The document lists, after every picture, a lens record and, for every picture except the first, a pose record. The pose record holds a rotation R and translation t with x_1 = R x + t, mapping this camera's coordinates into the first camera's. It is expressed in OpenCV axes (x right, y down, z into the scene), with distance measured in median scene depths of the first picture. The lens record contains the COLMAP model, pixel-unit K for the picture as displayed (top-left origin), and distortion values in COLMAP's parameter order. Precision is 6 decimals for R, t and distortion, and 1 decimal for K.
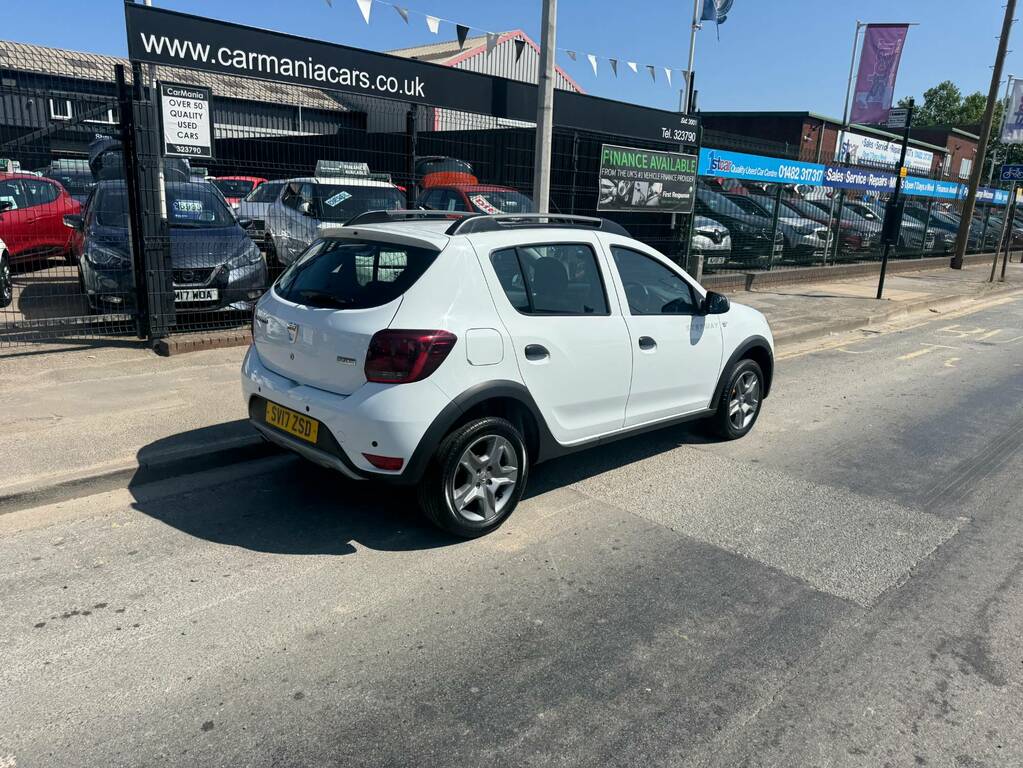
lens RADIAL K [[718.2, 0, 515.3], [0, 718.2, 381.1], [0, 0, 1]] dist [0.039103, -0.043661]
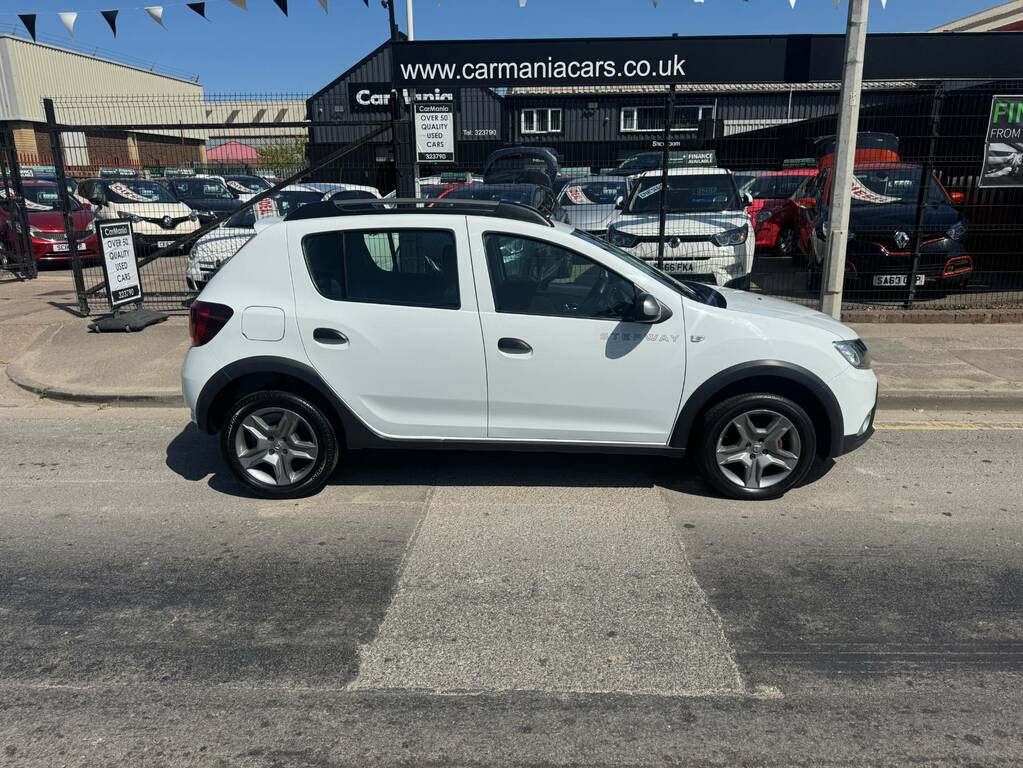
lens RADIAL K [[718.2, 0, 514.7], [0, 718.2, 384.5], [0, 0, 1]] dist [0.039103, -0.043661]
pose [[0.698279, 0.142857, -0.701426, 0.651575], [-0.134758, 0.988598, 0.067190, -0.053228], [0.703027, 0.047605, 0.709568, 0.321681]]
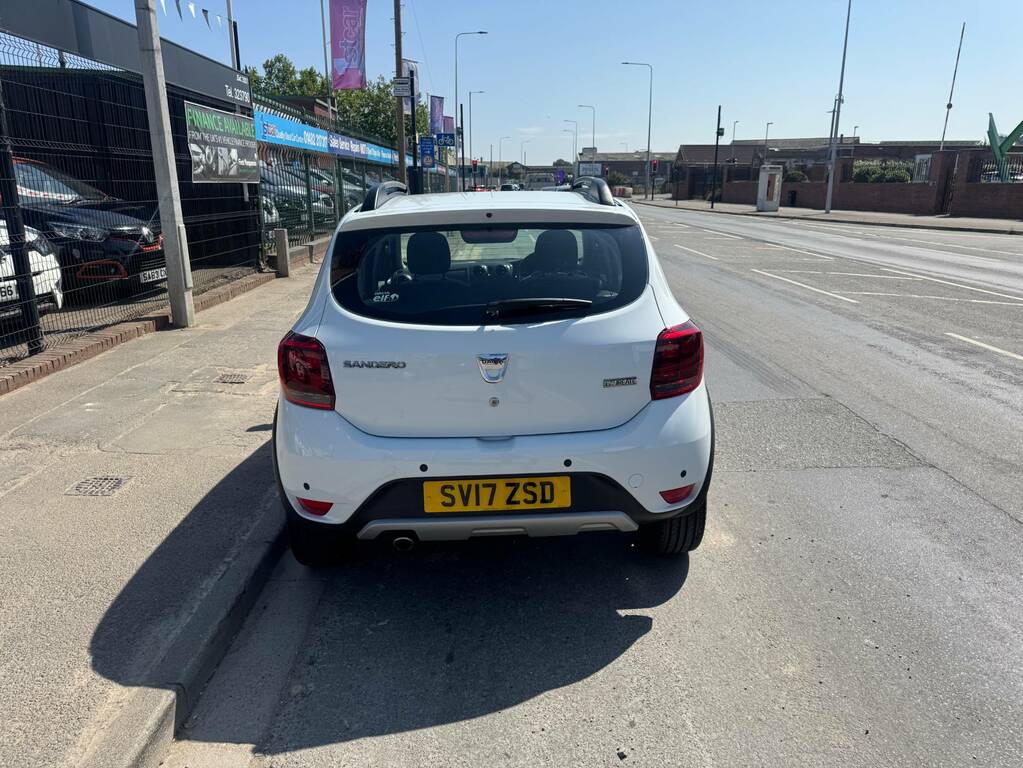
lens RADIAL K [[718.2, 0, 517.8], [0, 718.2, 381.6], [0, 0, 1]] dist [0.039103, -0.043661]
pose [[0.674726, -0.233880, 0.700032, -0.526305], [0.205107, 0.970523, 0.126558, -0.092250], [-0.708997, 0.058190, 0.702807, 0.347592]]
